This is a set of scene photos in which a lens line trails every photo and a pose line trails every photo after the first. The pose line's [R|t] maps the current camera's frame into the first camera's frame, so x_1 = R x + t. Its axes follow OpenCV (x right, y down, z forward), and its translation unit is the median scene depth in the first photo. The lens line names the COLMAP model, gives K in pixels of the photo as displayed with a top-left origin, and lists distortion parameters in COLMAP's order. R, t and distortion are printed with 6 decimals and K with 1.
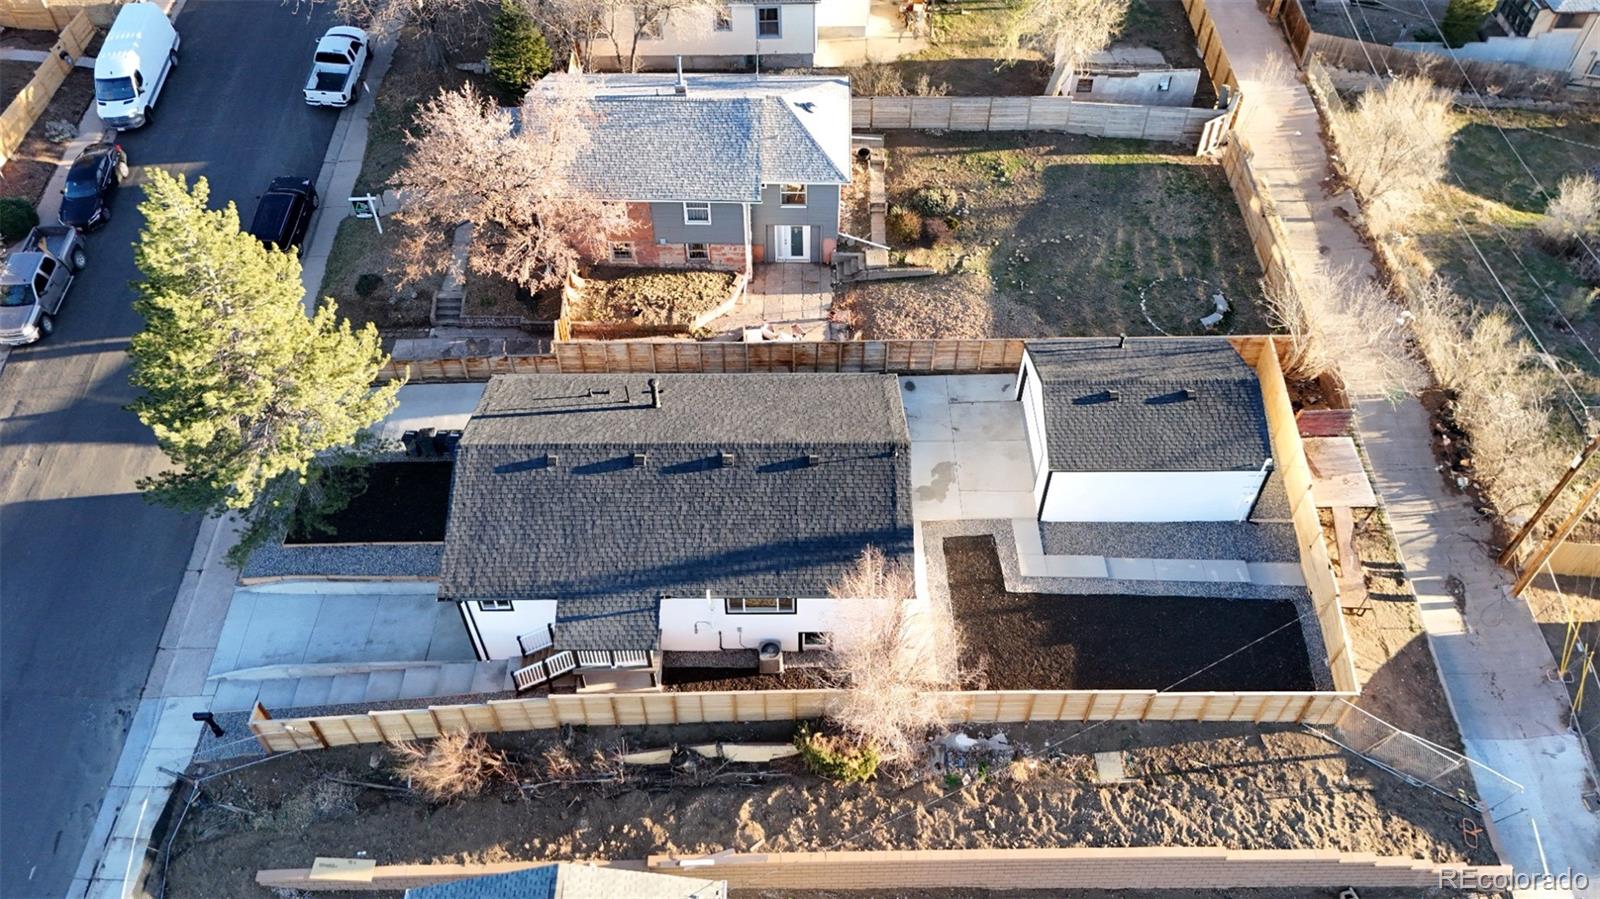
lens RADIAL K [[1149.2, 0, 781.9], [0, 1149.2, 444.2], [0, 0, 1]] dist [0.036673, -0.000625]
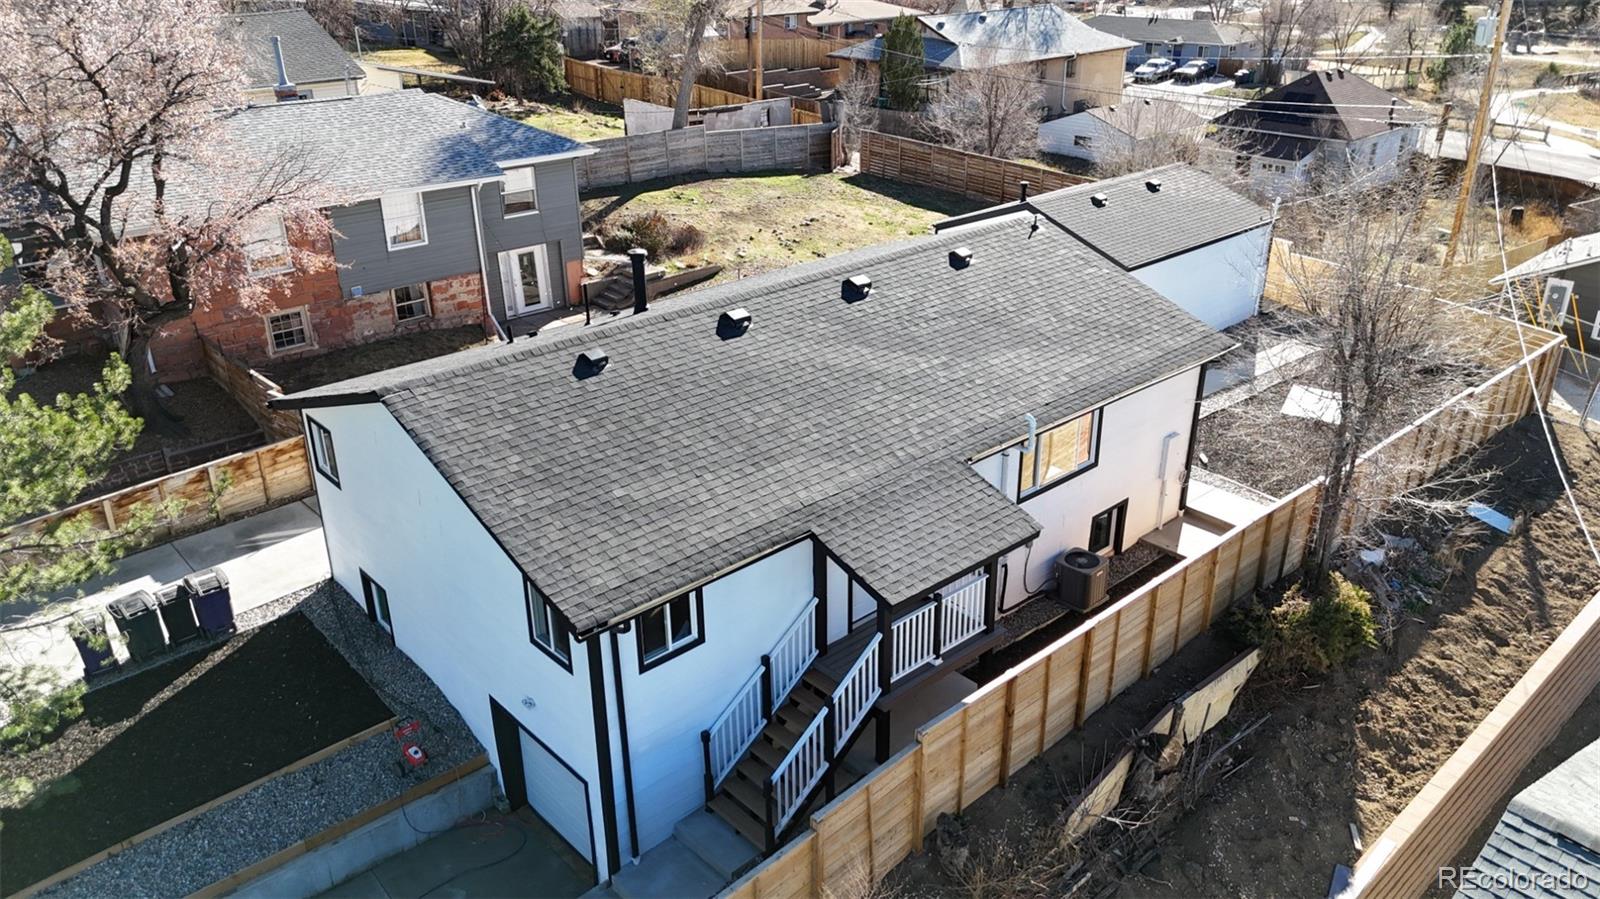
lens RADIAL K [[1149.2, 0, 781.9], [0, 1149.2, 444.2], [0, 0, 1]] dist [0.036673, -0.000625]
pose [[0.751754, -0.276797, 0.598539, -0.442988], [0.487735, 0.844251, -0.222159, 0.191145], [-0.443824, 0.458937, 0.769673, 0.630943]]
